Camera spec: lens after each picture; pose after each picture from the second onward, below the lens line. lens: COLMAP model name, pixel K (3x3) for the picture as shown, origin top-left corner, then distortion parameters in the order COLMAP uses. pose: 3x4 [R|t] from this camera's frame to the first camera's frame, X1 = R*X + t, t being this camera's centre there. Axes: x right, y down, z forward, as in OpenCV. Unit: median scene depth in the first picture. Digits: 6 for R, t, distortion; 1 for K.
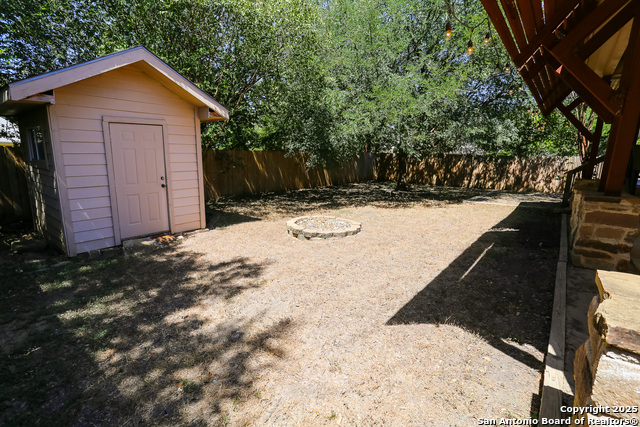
lens RADIAL K [[302.1, 0, 320.0], [0, 302.1, 213.5], [0, 0, 1]] dist [-0.028209, -0.000545]
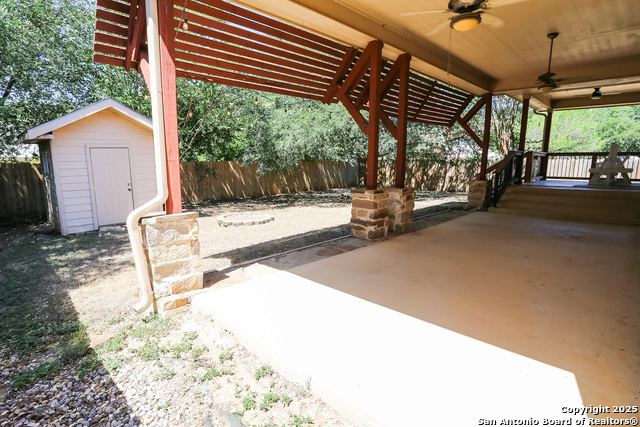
lens RADIAL K [[322.1, 0, 317.9], [0, 322.1, 214.2], [0, 0, 1]] dist [-0.071454, 0.028737]
pose [[0.995736, -0.004947, -0.092119, 0.515545], [0.003009, 0.999771, -0.021172, 0.060626], [0.092202, 0.020804, 0.995523, -0.411896]]
